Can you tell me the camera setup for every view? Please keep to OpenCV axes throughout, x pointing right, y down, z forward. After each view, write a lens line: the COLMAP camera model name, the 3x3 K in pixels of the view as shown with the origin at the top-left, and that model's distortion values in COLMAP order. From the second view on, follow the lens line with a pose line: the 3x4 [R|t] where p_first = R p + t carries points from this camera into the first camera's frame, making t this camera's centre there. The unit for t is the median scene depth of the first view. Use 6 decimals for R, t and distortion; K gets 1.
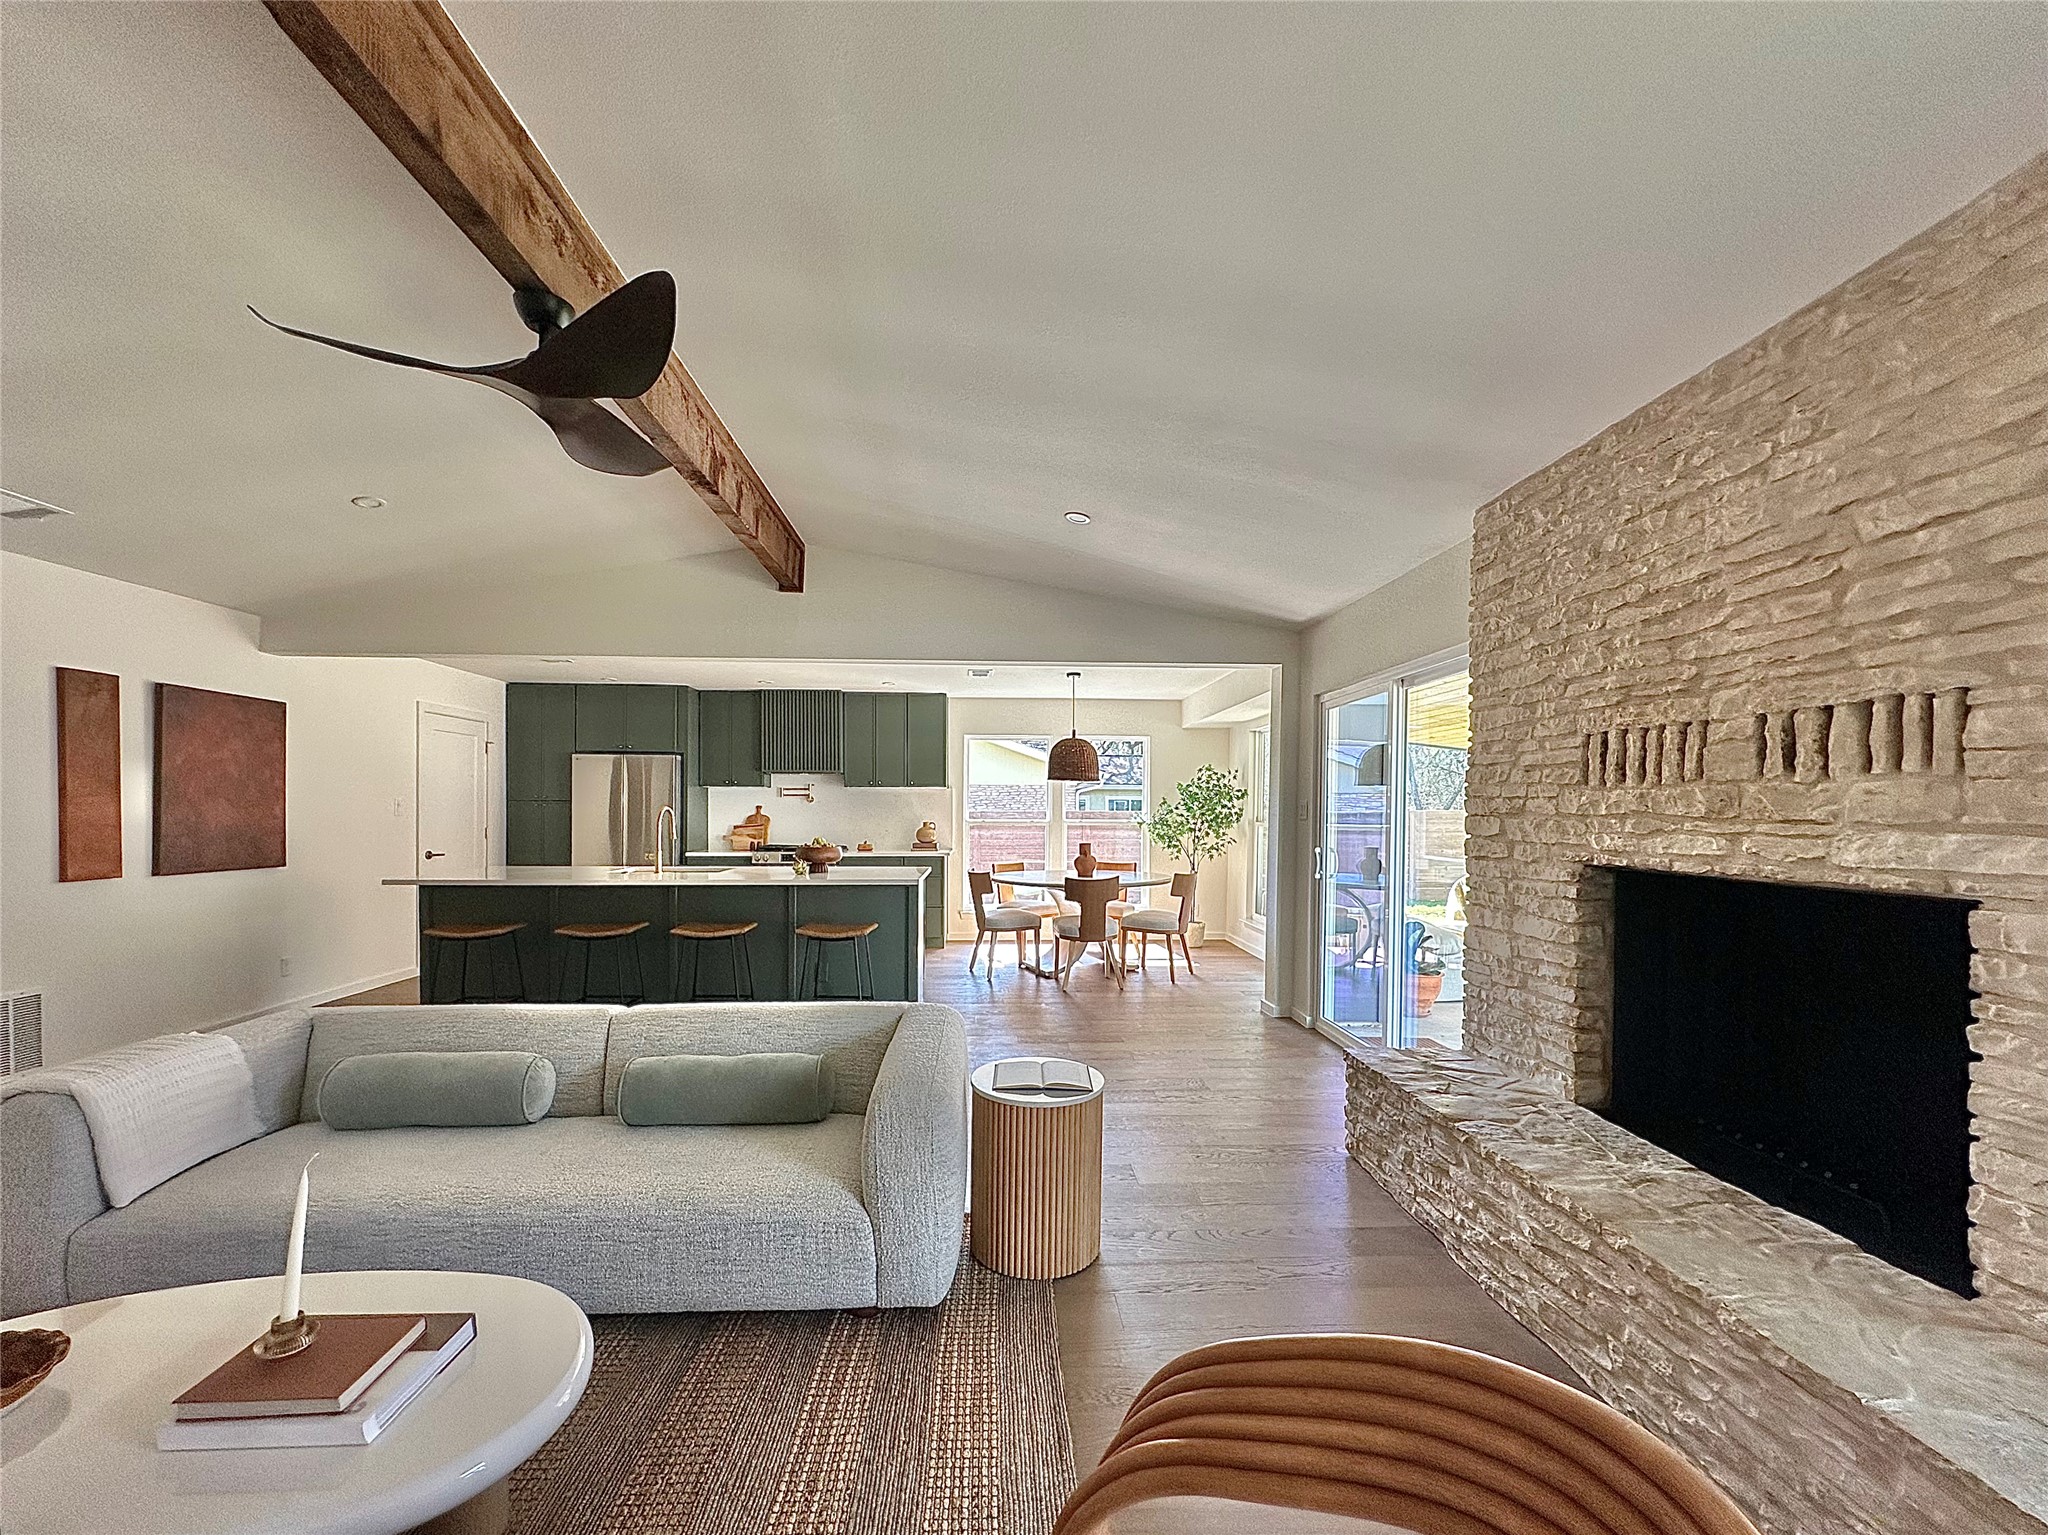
lens RADIAL K [[841.4, 0, 1017.1], [0, 841.4, 820.7], [0, 0, 1]] dist [-0.001394, -0.000062]
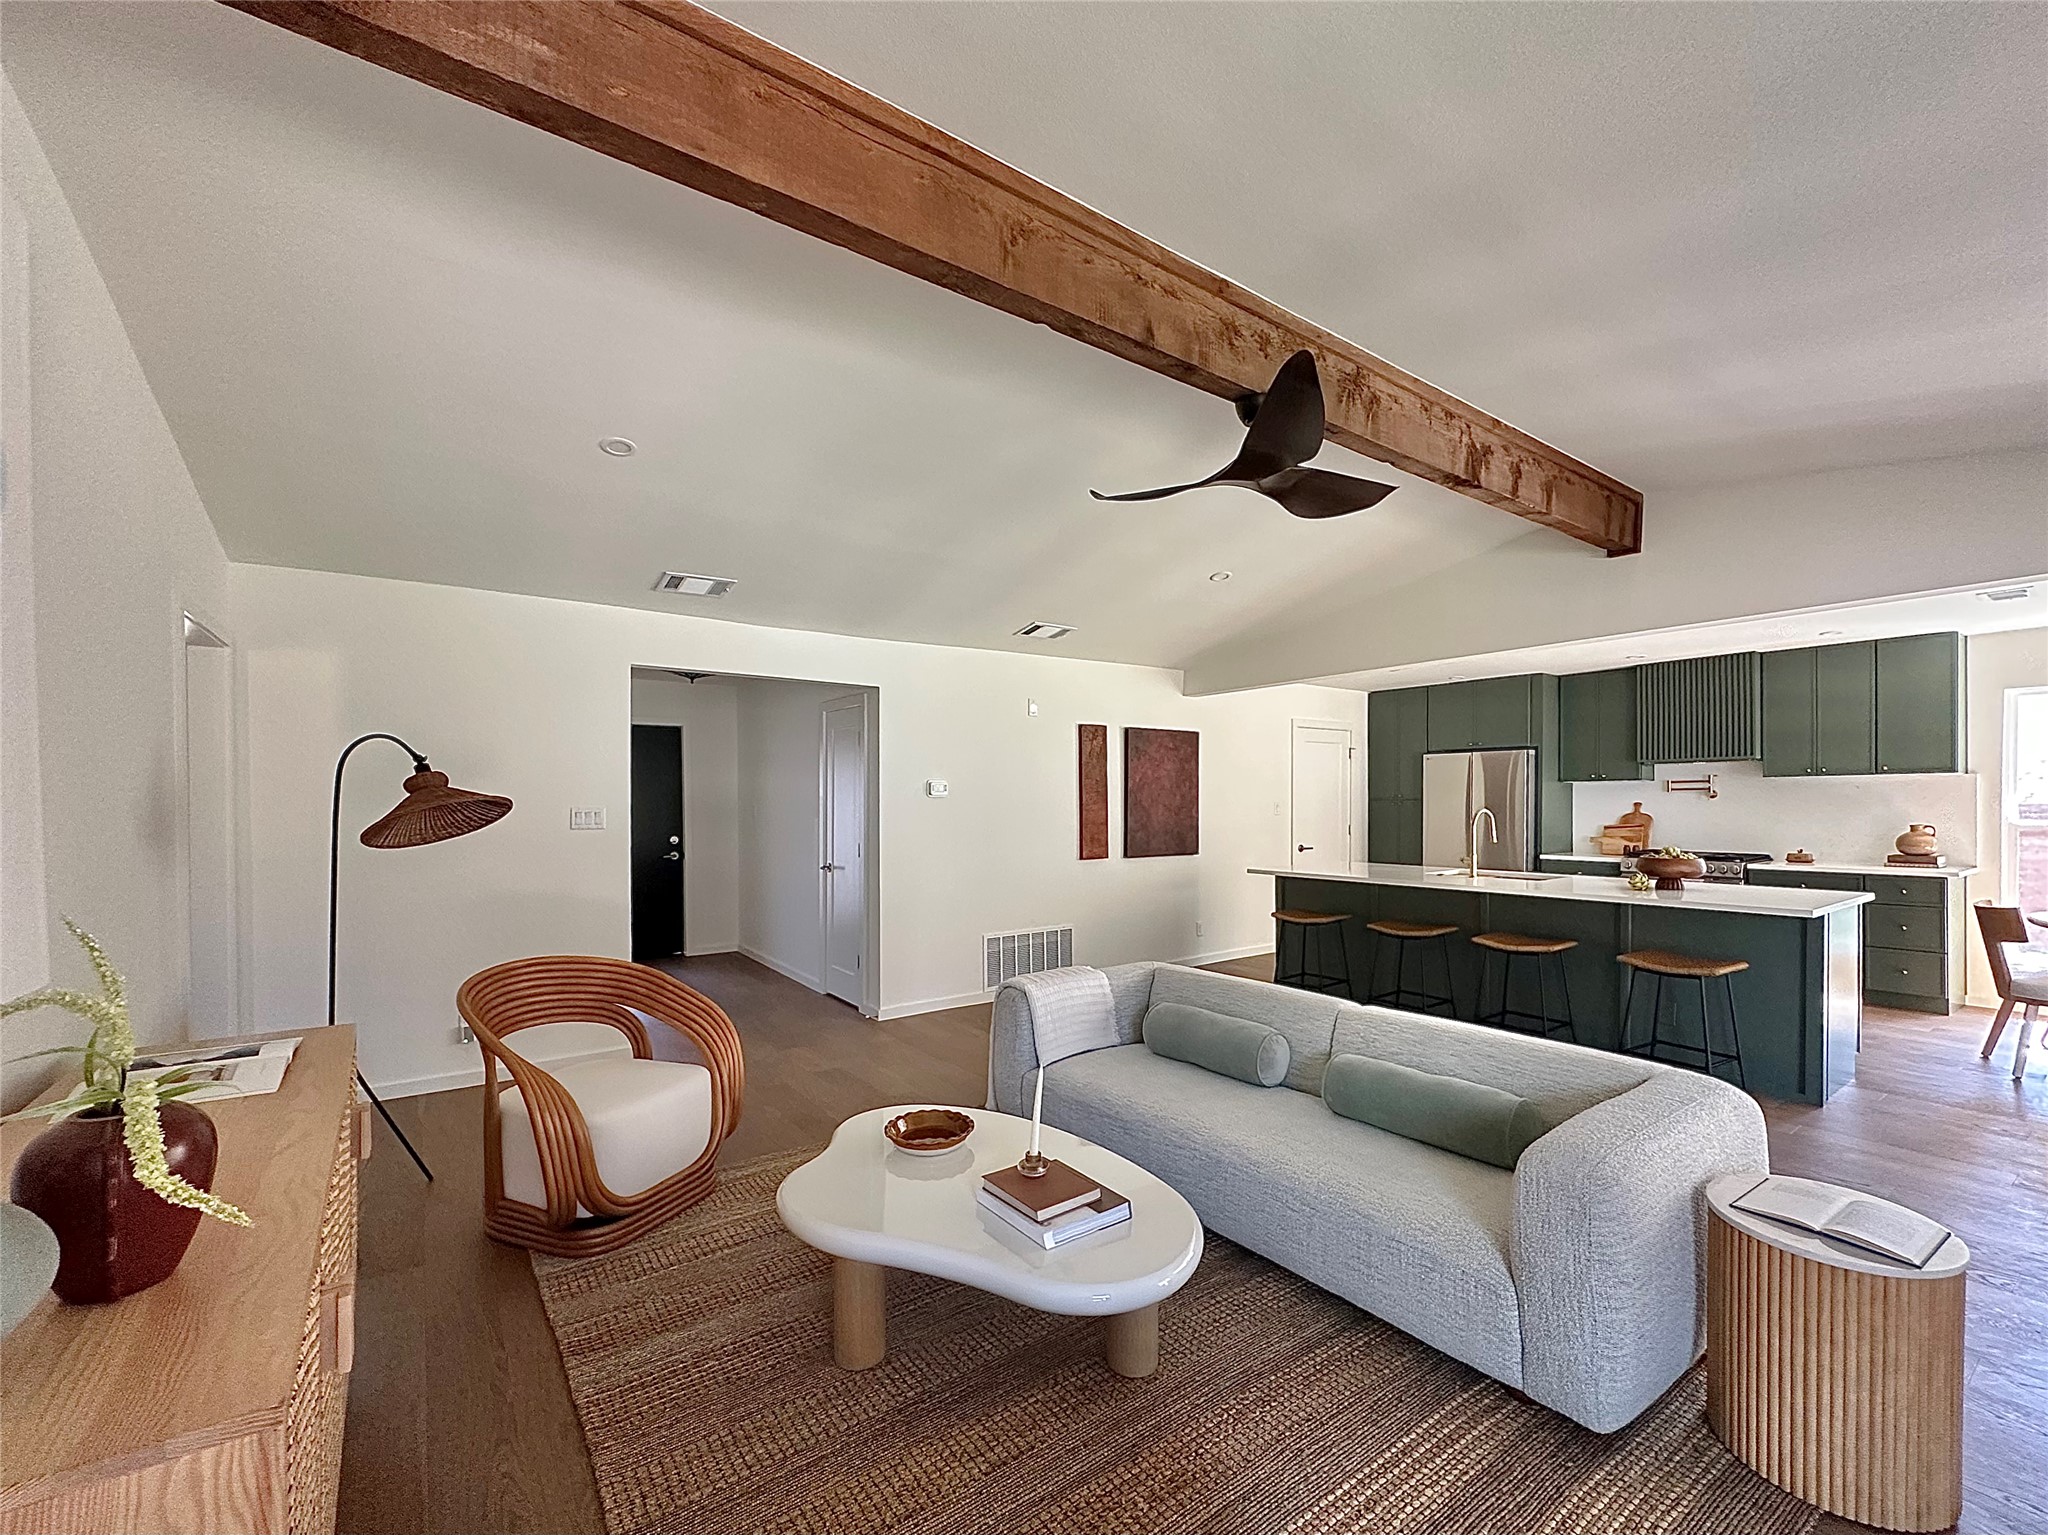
lens RADIAL K [[857.1, 0, 1022.6], [0, 857.1, 808.7], [0, 0, 1]] dist [-0.000763, -0.000052]
pose [[0.541591, -0.001959, -0.840640, 0.138211], [-0.000151, 0.999997, -0.002428, -0.016489], [0.840642, 0.001442, 0.541589, 0.028843]]
